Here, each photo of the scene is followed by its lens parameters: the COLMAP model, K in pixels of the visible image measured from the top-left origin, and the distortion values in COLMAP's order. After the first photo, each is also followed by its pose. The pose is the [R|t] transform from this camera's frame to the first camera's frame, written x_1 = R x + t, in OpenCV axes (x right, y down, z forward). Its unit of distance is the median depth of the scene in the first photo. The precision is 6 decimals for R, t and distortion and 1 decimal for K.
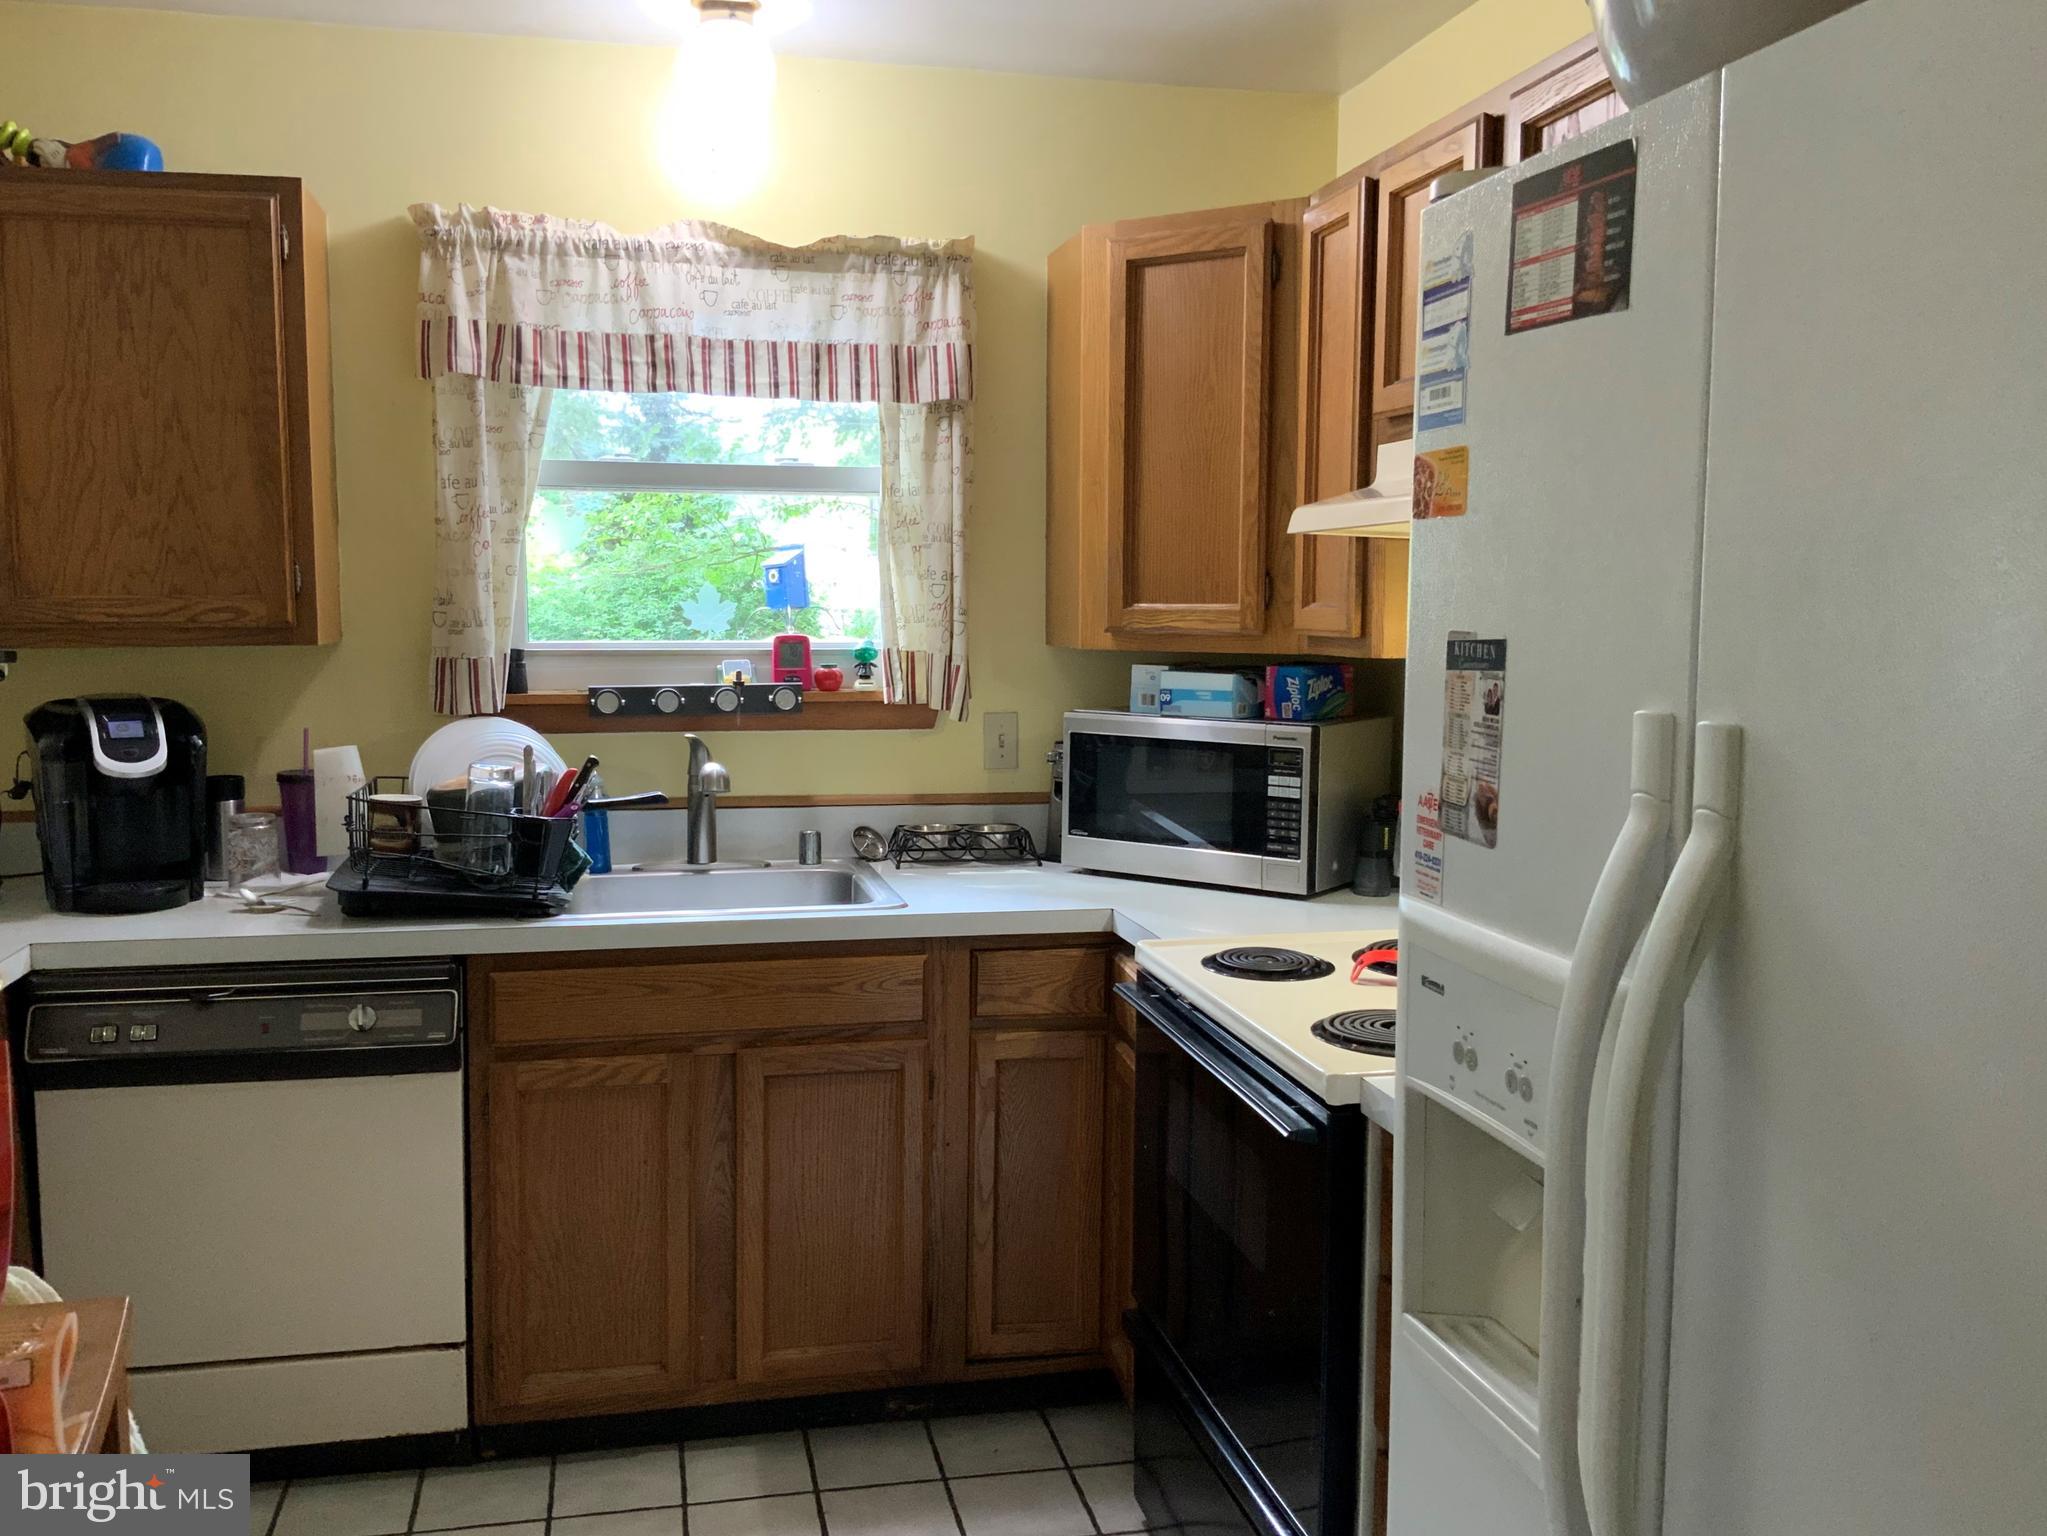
lens RADIAL K [[1753.4, 0, 1027.9], [0, 1753.4, 762.7], [0, 0, 1]] dist [0.130743, -0.296242]
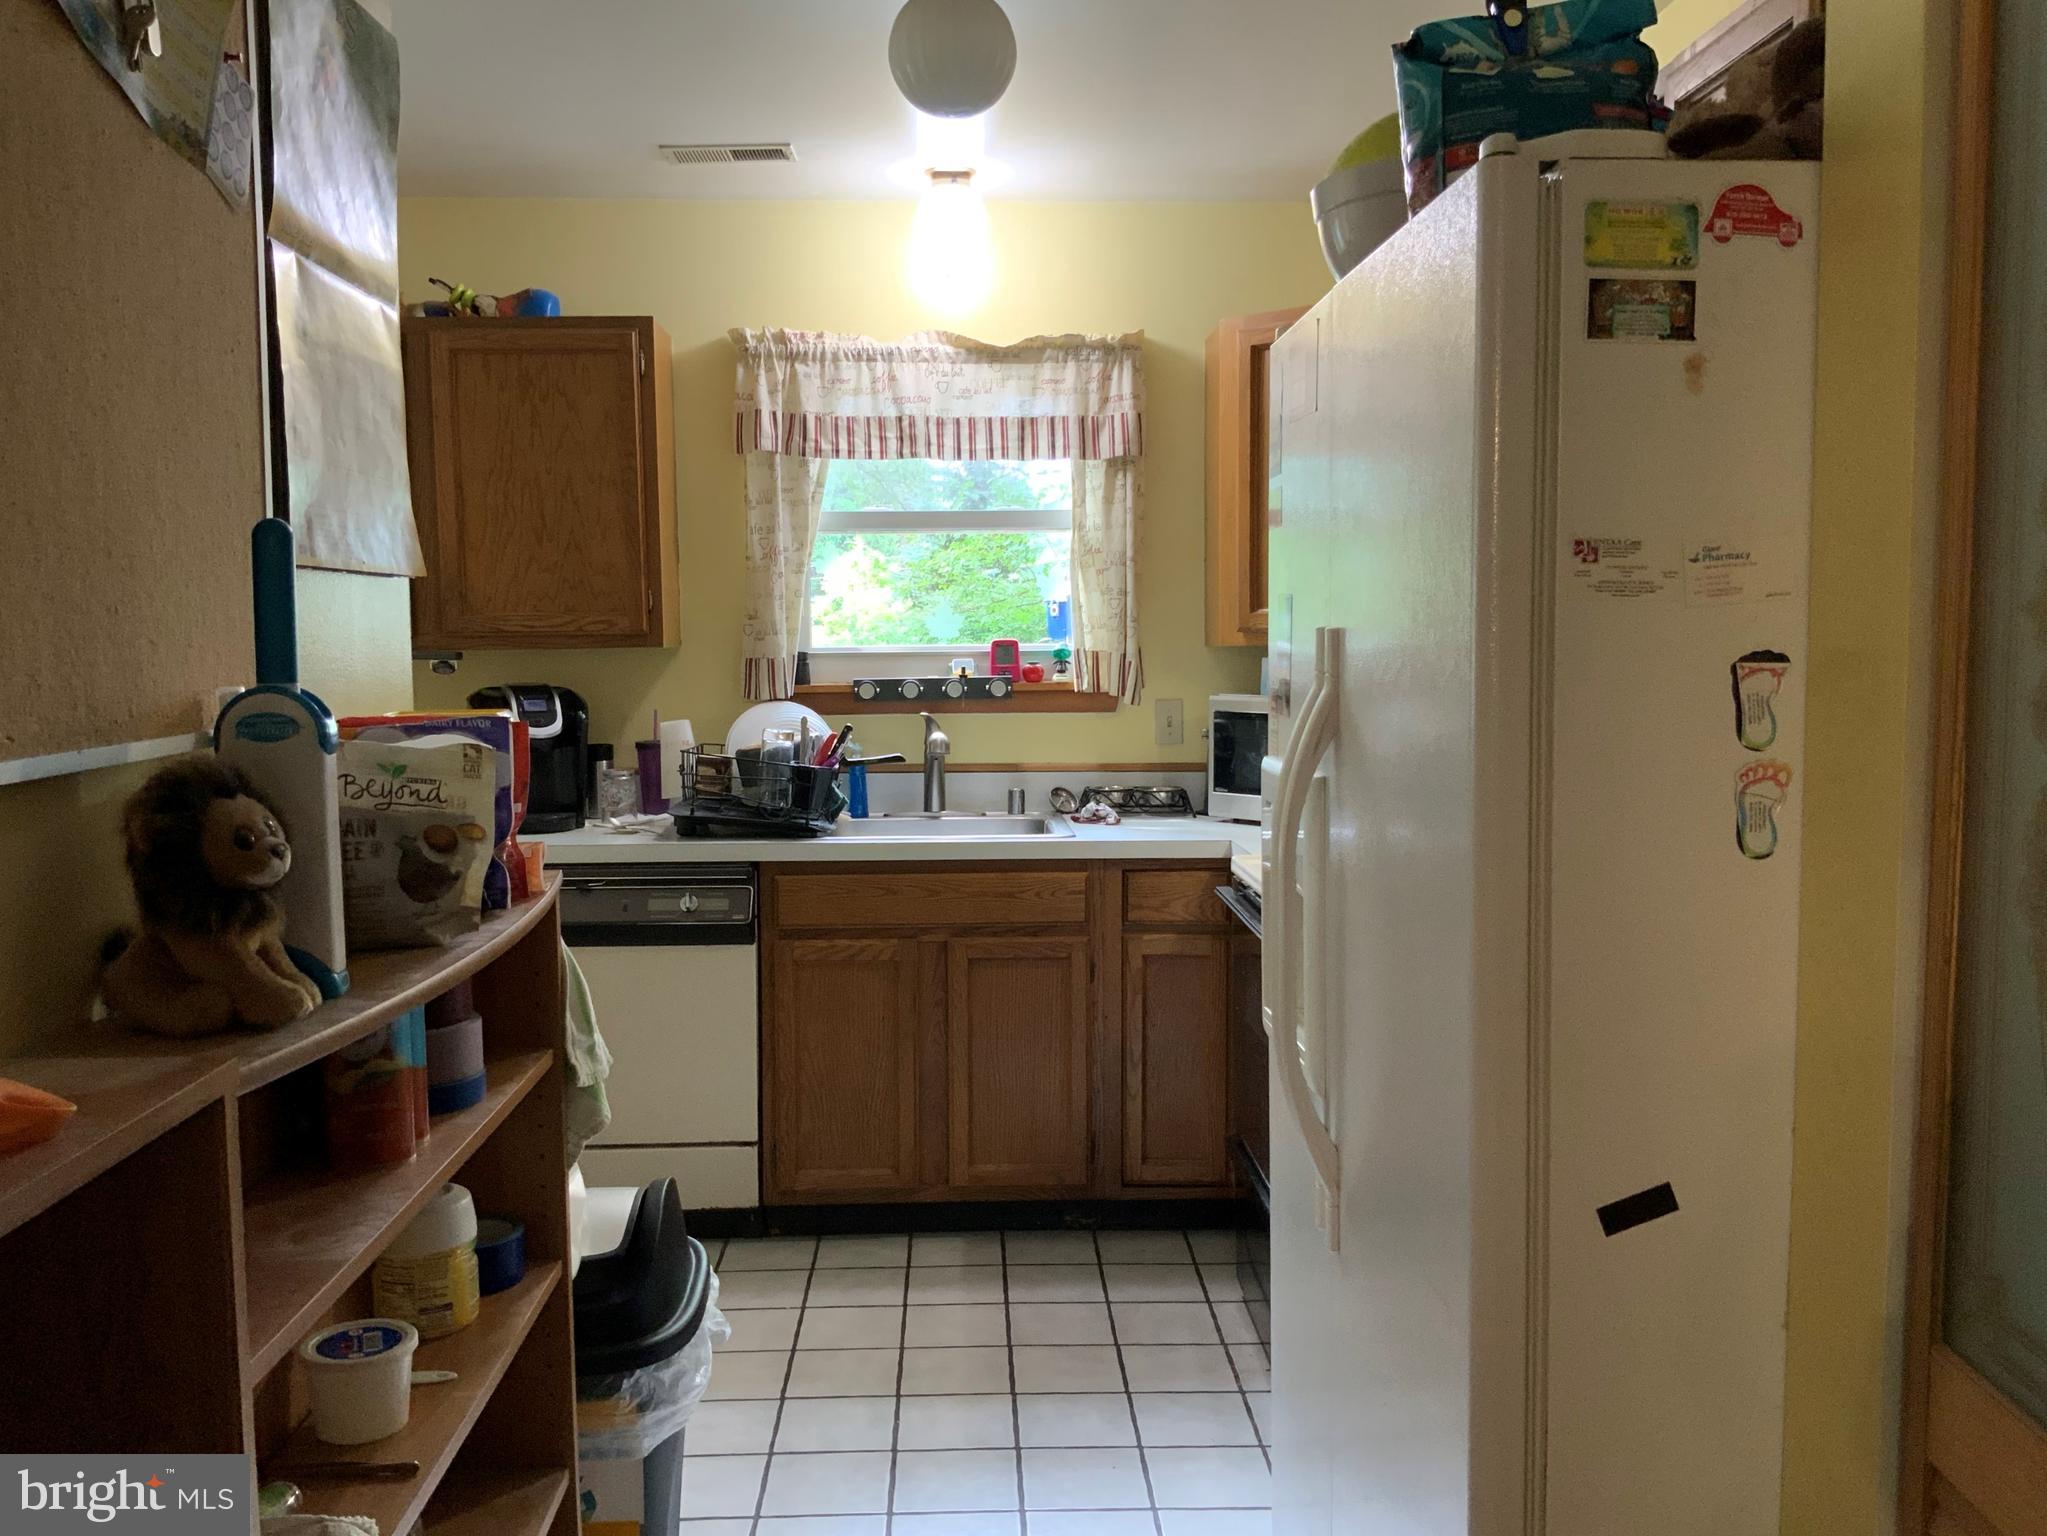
lens RADIAL K [[1753.4, 0, 1027.9], [0, 1753.4, 762.7], [0, 0, 1]] dist [0.130743, -0.296242]
pose [[0.982985, -0.000010, -0.183685, 0.131783], [-0.004481, 0.999701, -0.024030, 0.054056], [0.183631, 0.024444, 0.982691, -0.296706]]
